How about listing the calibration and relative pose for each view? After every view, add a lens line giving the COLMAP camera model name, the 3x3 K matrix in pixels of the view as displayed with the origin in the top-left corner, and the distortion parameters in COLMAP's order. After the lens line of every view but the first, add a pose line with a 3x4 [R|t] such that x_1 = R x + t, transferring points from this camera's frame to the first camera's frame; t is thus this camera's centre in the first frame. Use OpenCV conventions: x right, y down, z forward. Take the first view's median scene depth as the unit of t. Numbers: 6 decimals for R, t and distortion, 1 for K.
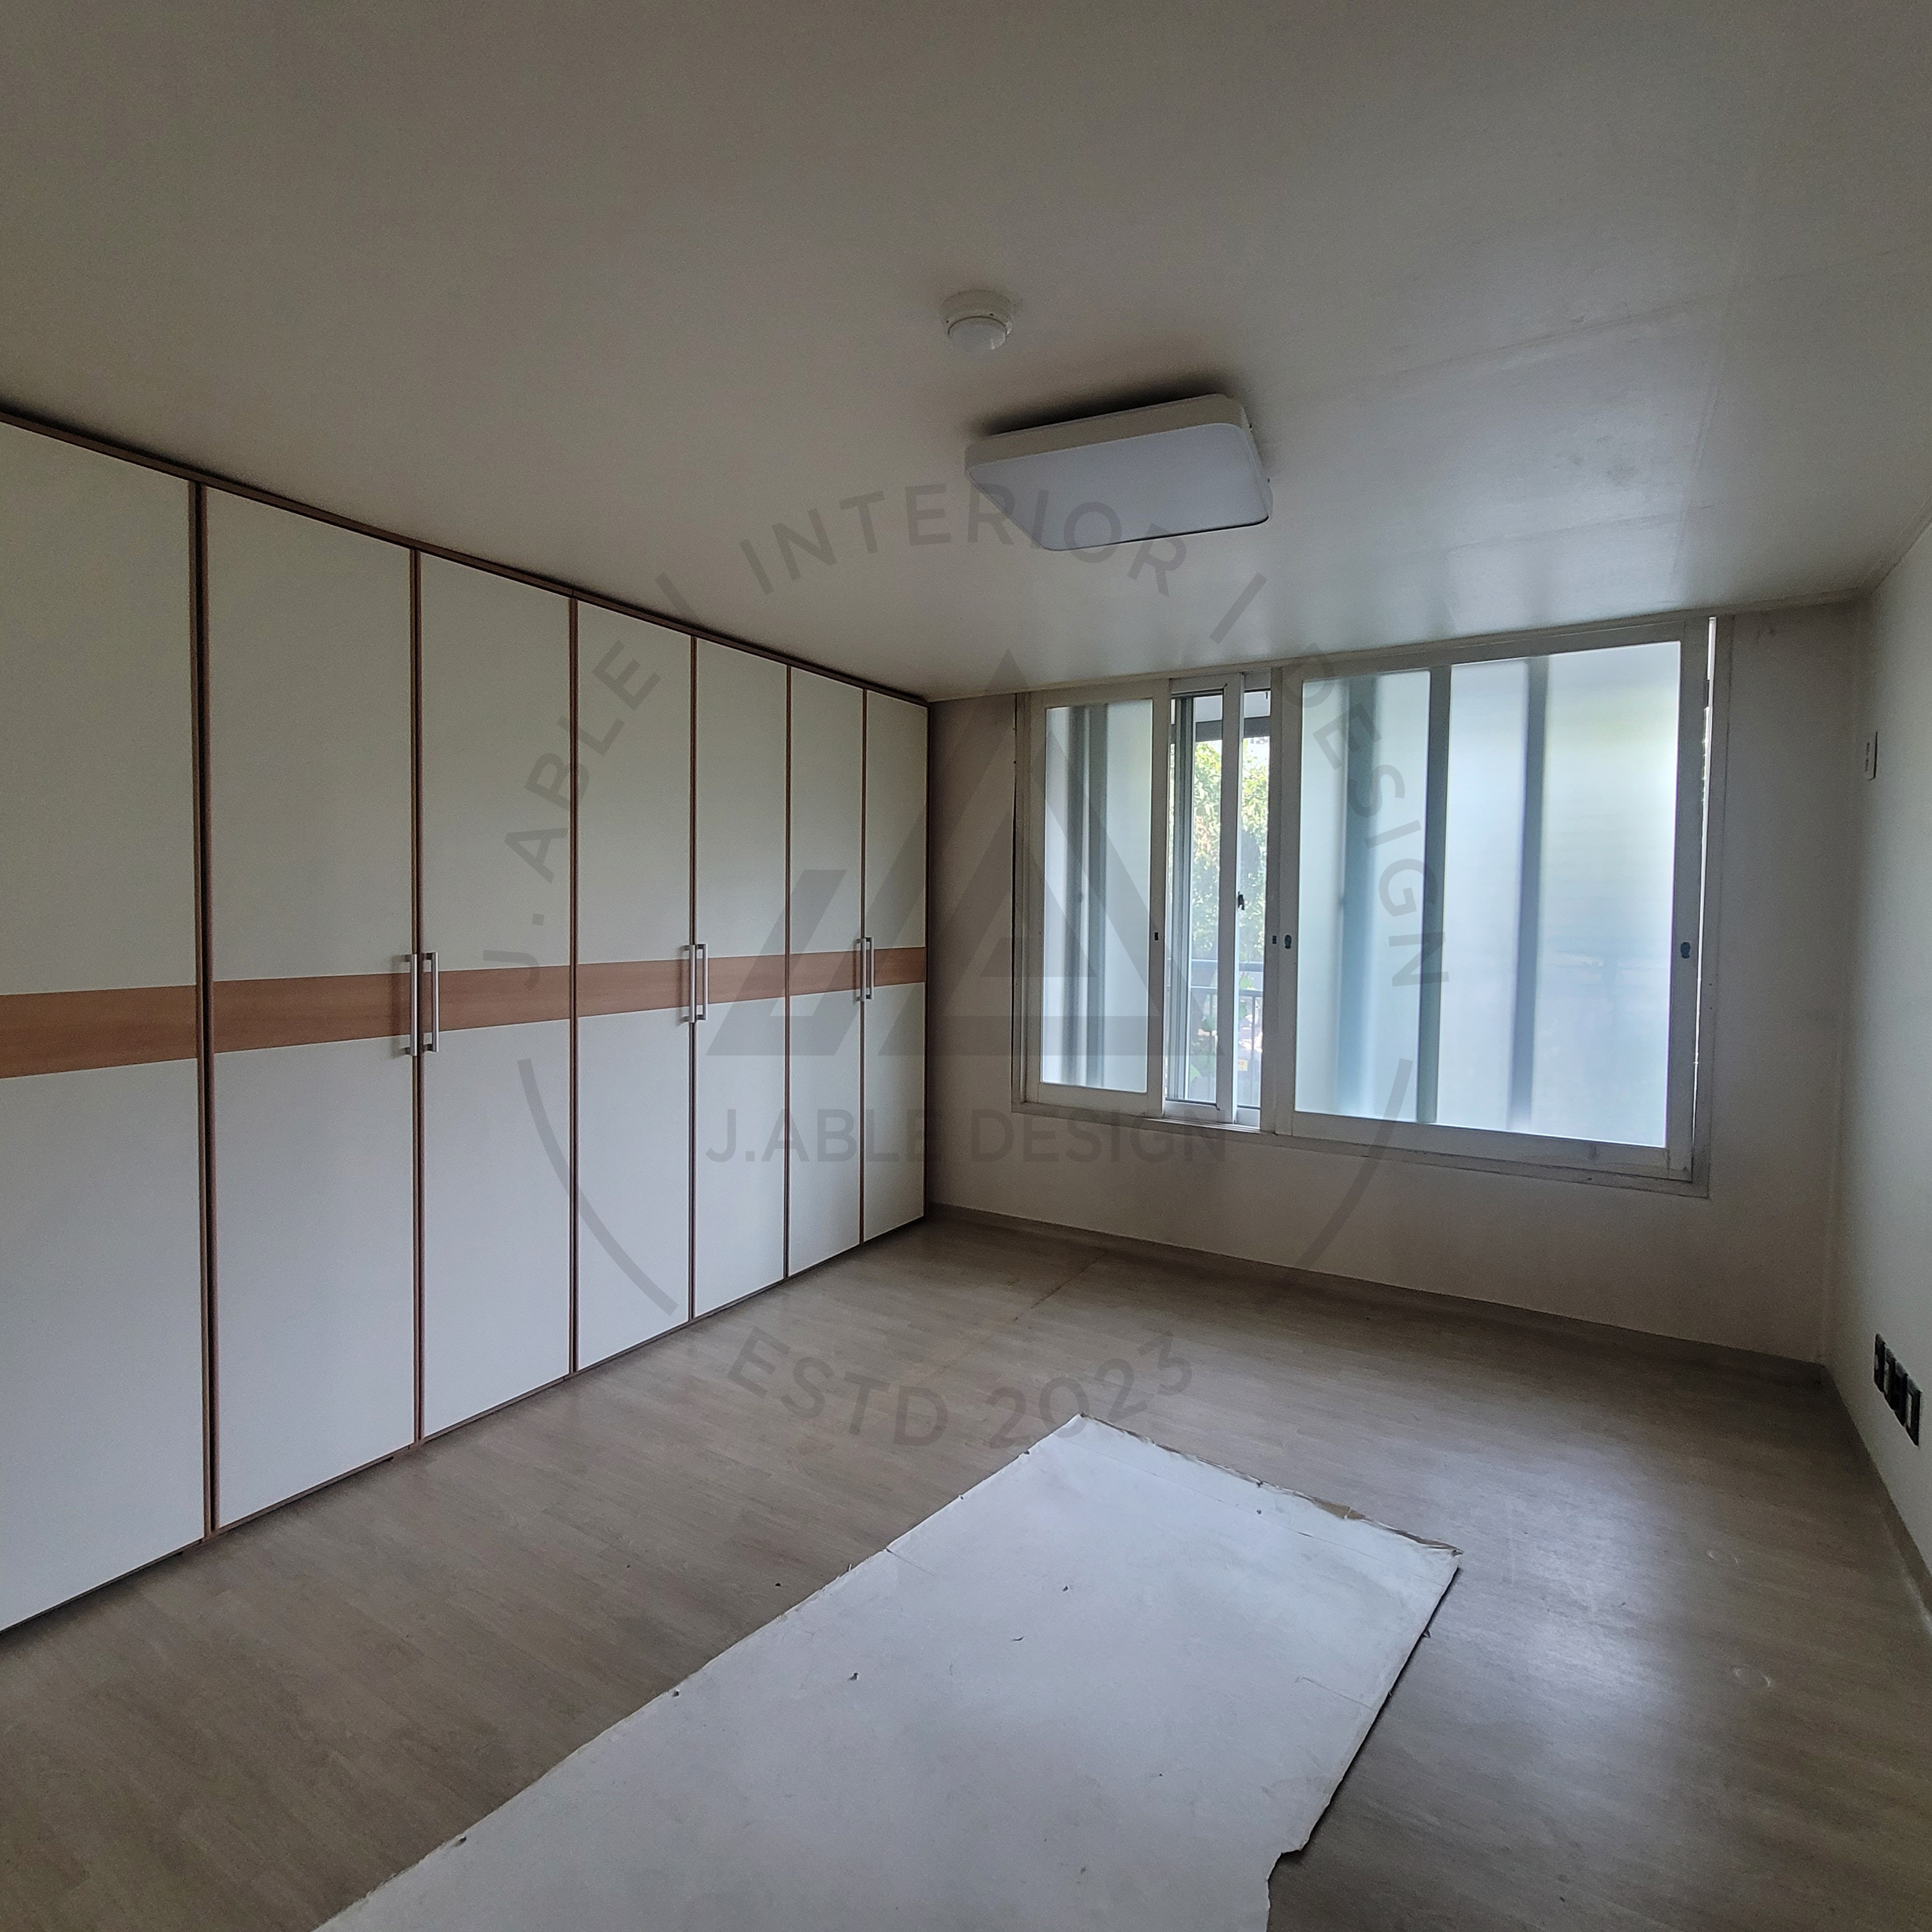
lens RADIAL K [[1095.0, 0, 968.7], [0, 1095.0, 960.8], [0, 0, 1]] dist [0.002243, 0.002025]
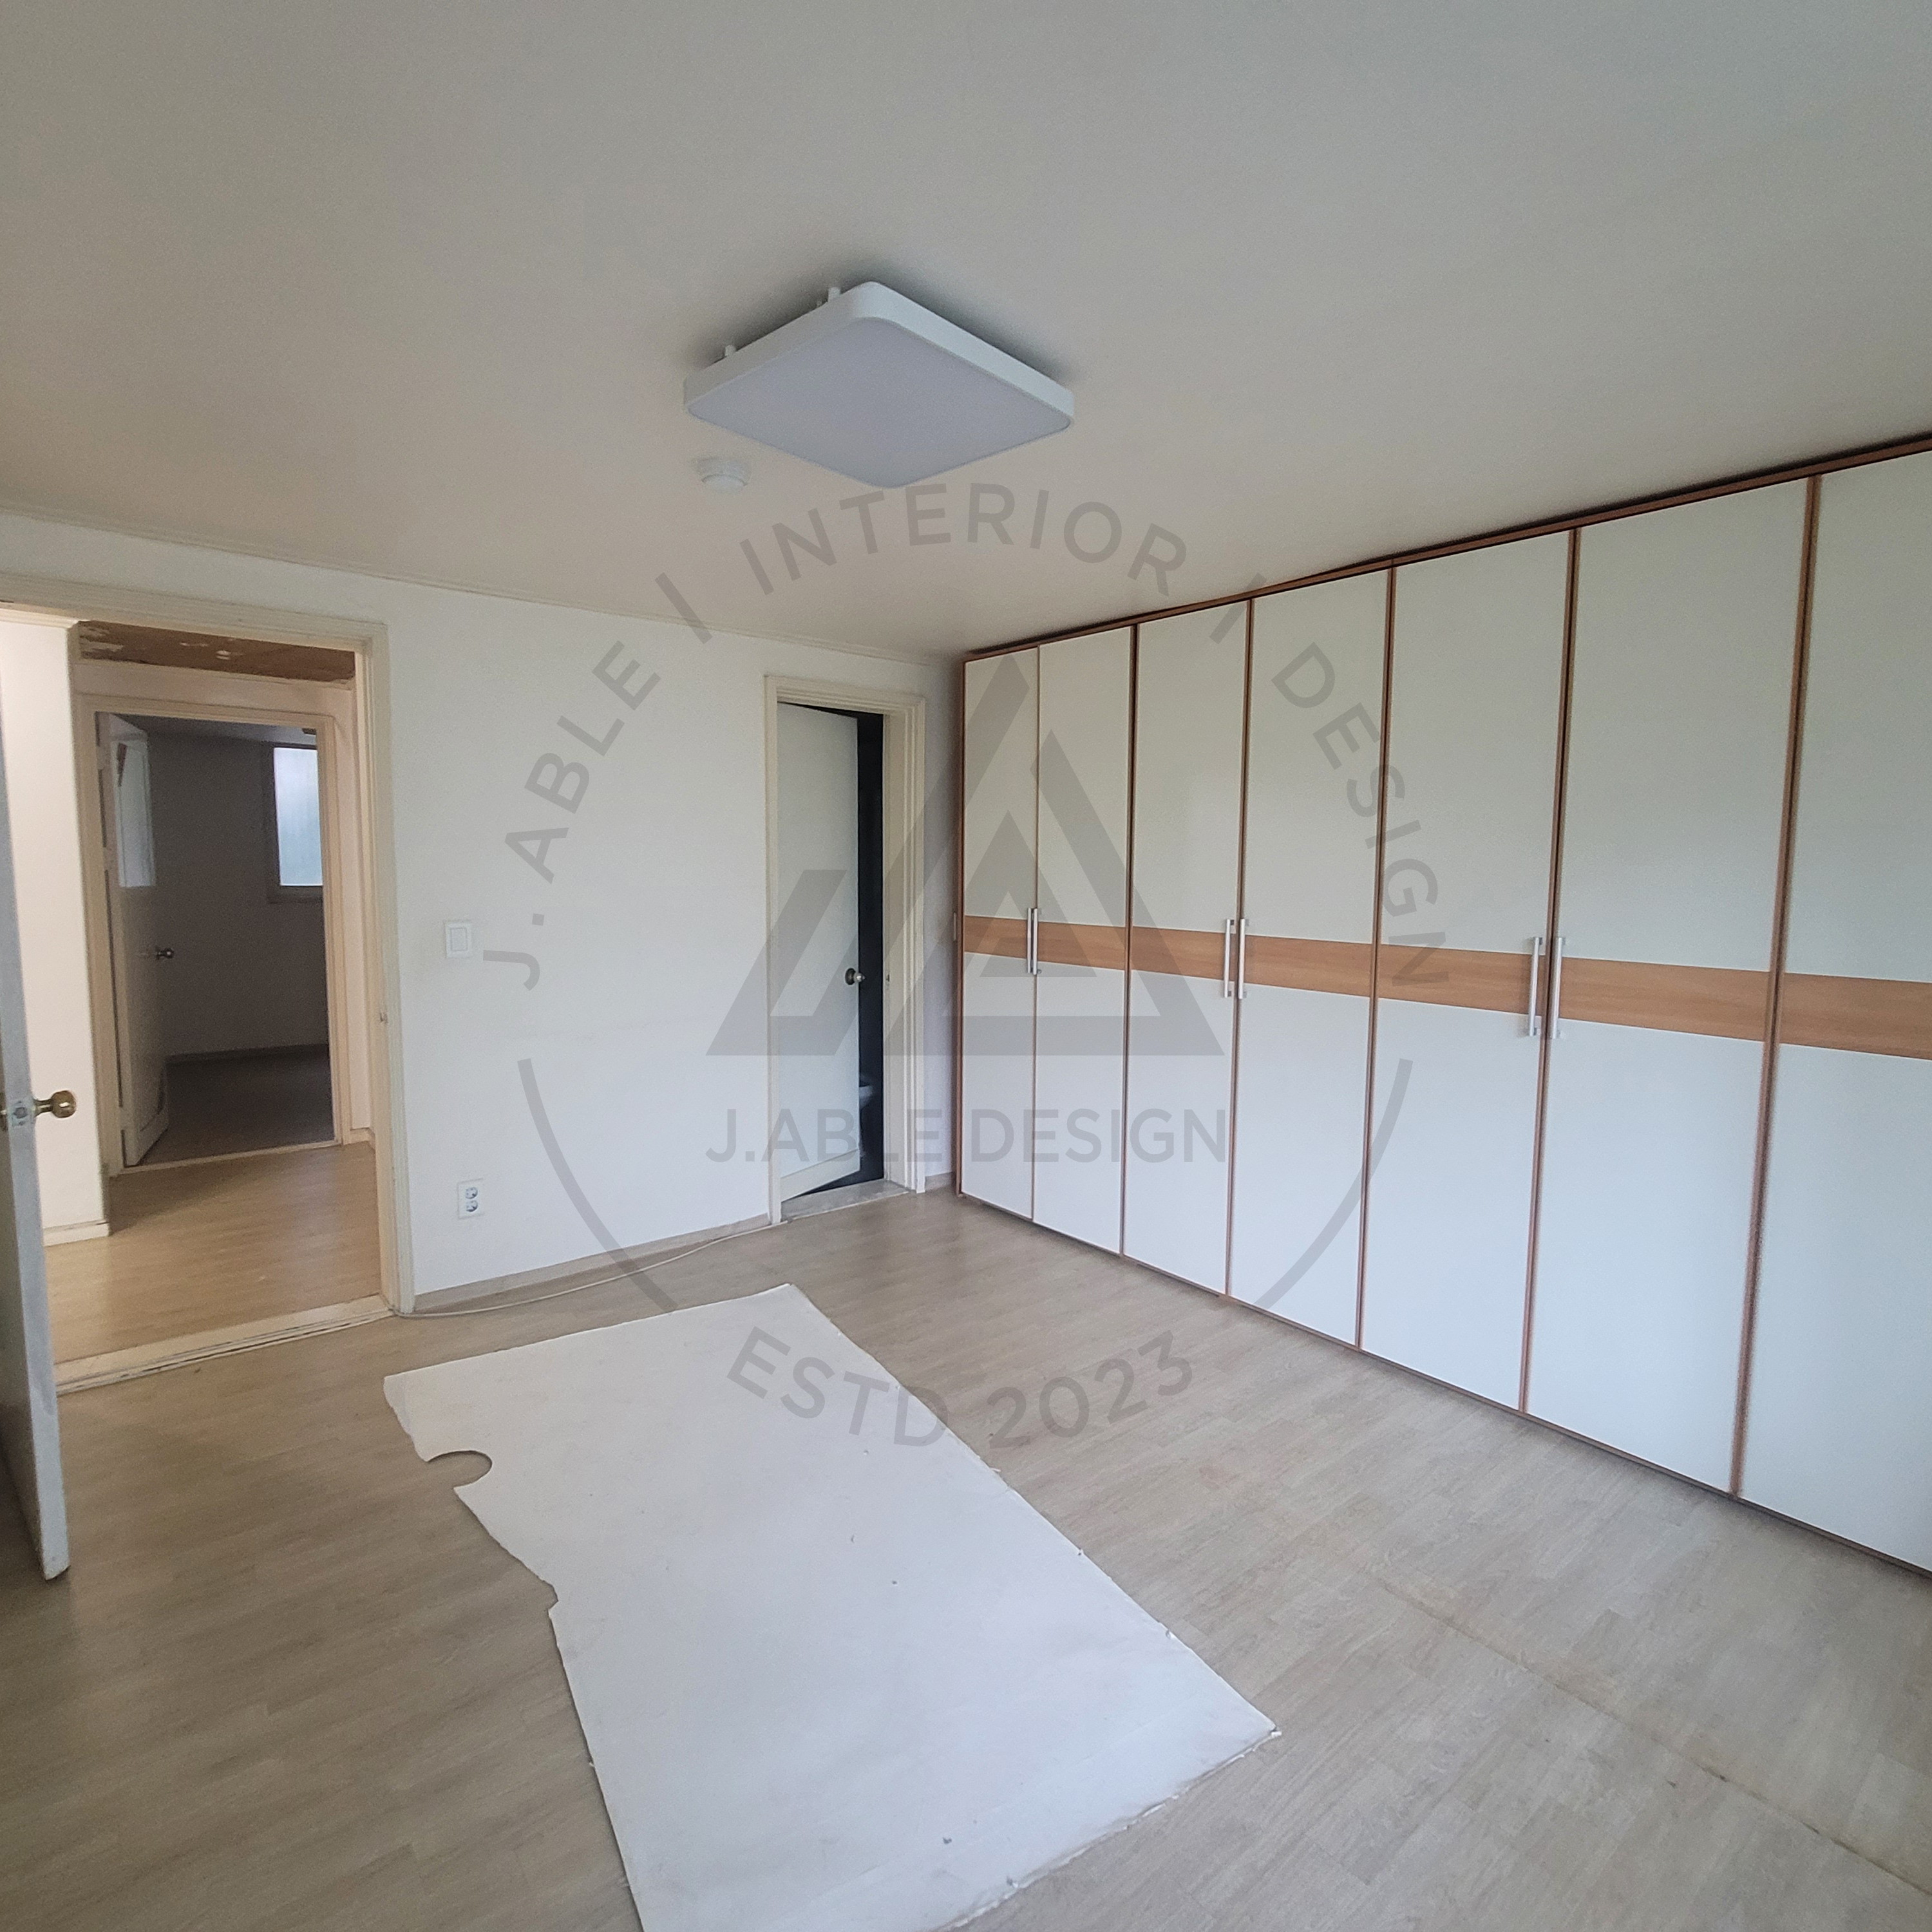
lens RADIAL K [[1095.0, 0, 968.1], [0, 1095.0, 966.0], [0, 0, 1]] dist [0.002243, 0.002025]
pose [[-0.364629, 0.070143, -0.928507, 0.697814], [-0.063662, 0.992948, 0.100011, -0.052213], [0.928974, 0.095577, -0.357592, 1.019261]]
